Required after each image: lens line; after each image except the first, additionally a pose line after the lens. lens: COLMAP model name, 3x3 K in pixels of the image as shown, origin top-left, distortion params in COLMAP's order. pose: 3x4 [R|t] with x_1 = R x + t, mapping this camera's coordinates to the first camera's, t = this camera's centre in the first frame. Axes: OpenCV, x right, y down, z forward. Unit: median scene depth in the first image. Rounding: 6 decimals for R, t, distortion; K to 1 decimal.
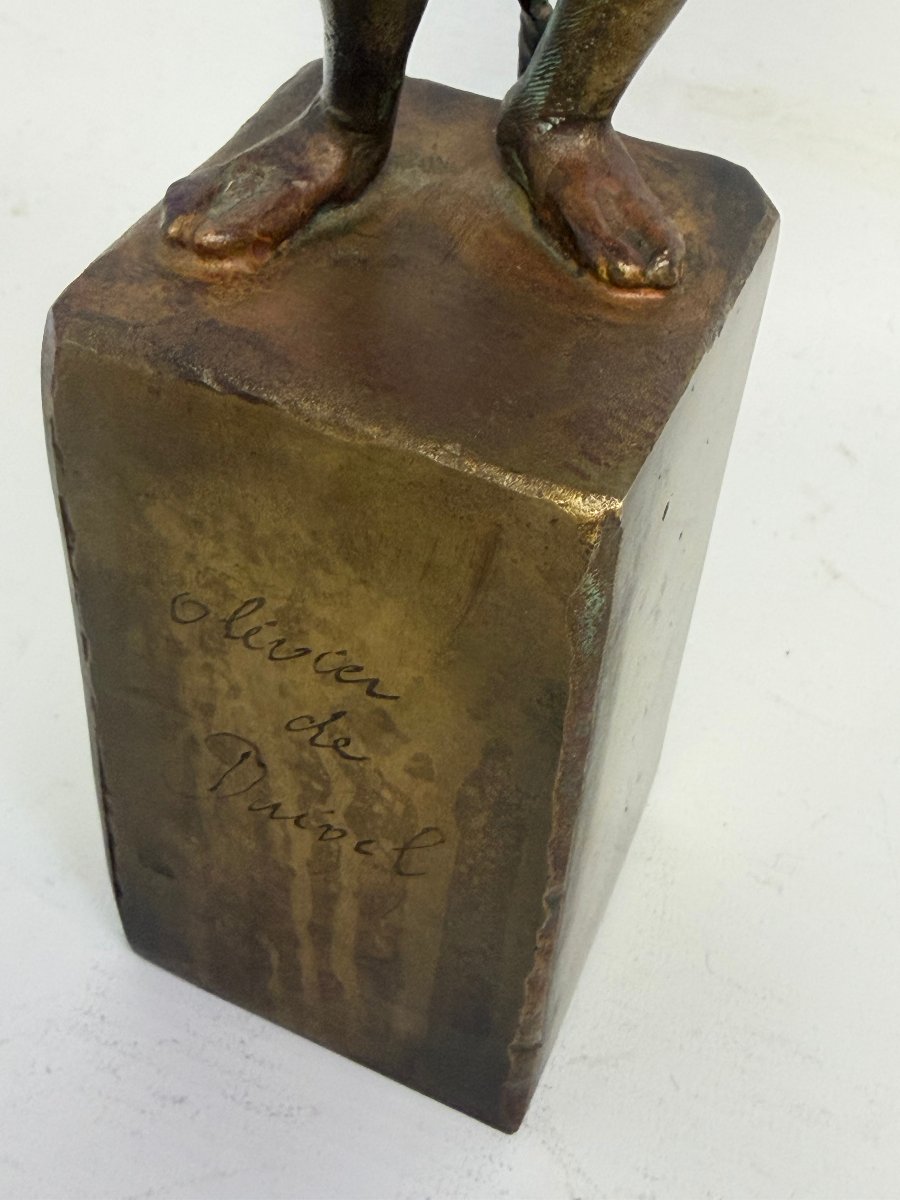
lens RADIAL K [[1611.1, 0, 428.5], [0, 1611.1, 515.7], [0, 0, 1]] dist [0.191029, 0.000000]
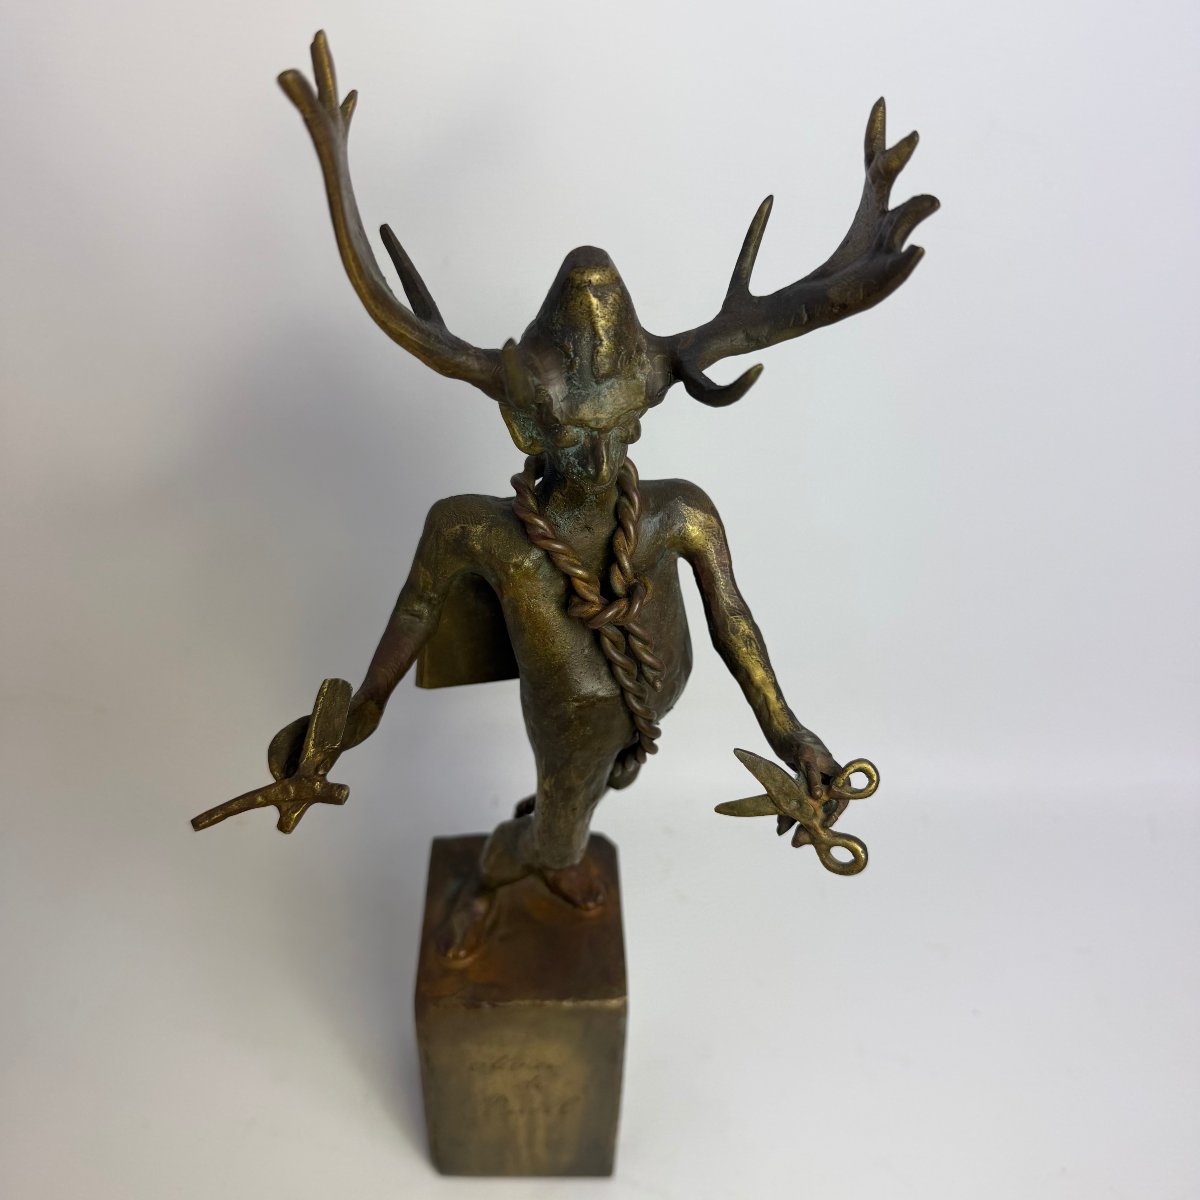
lens RADIAL K [[1129.1, 0, 591.1], [0, 1129.1, 616.6], [0, 0, 1]] dist [0.134929, 0.000000]
pose [[0.899798, -0.300087, 0.316721, -0.367854], [0.300753, 0.952492, 0.048035, -0.717365], [-0.316088, 0.052033, 0.947302, -0.995776]]
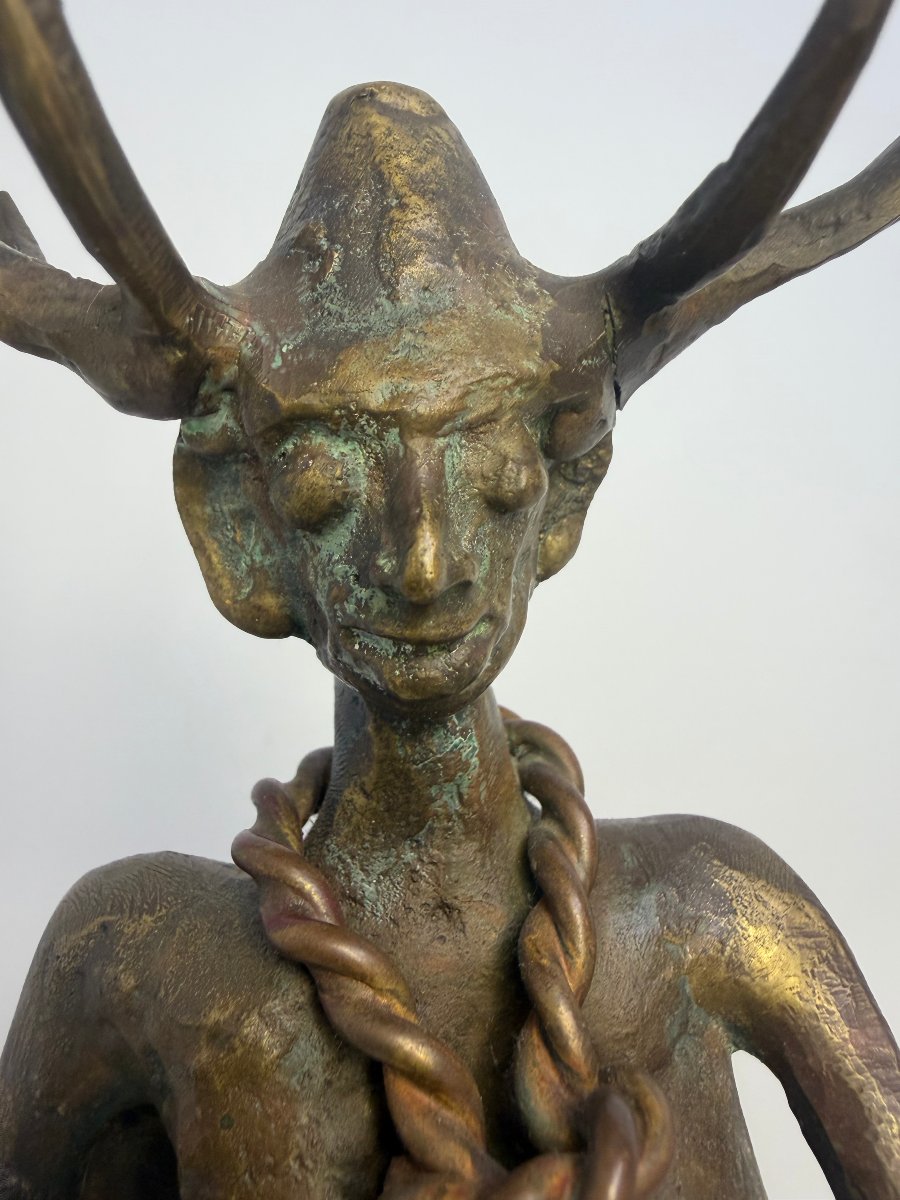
lens RADIAL K [[877.9, 0, 444.4], [0, 877.9, 493.2], [0, 0, 1]] dist [0.021079, -0.006765]
pose [[0.940554, -0.079568, 0.330191, 0.002740], [0.290478, 0.692252, -0.660614, -0.629140], [-0.176012, 0.717256, 0.674213, -0.031424]]
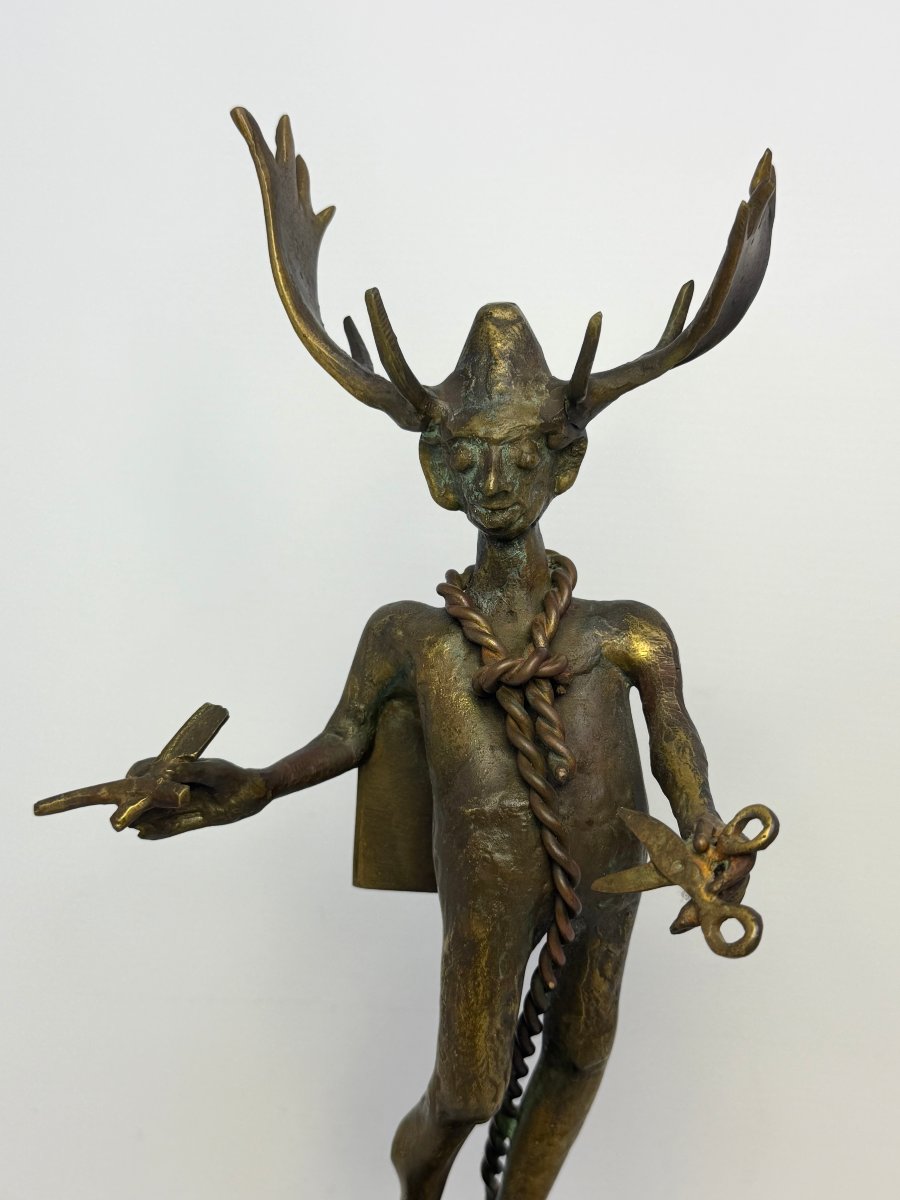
lens RADIAL K [[1611.1, 0, 451.2], [0, 1611.1, 627.9], [0, 0, 1]] dist [0.191029, 0.000000]
pose [[0.995164, -0.067271, 0.071582, -0.093416], [0.096646, 0.800917, -0.590924, 0.375642], [-0.017579, 0.594984, 0.803545, -1.162854]]
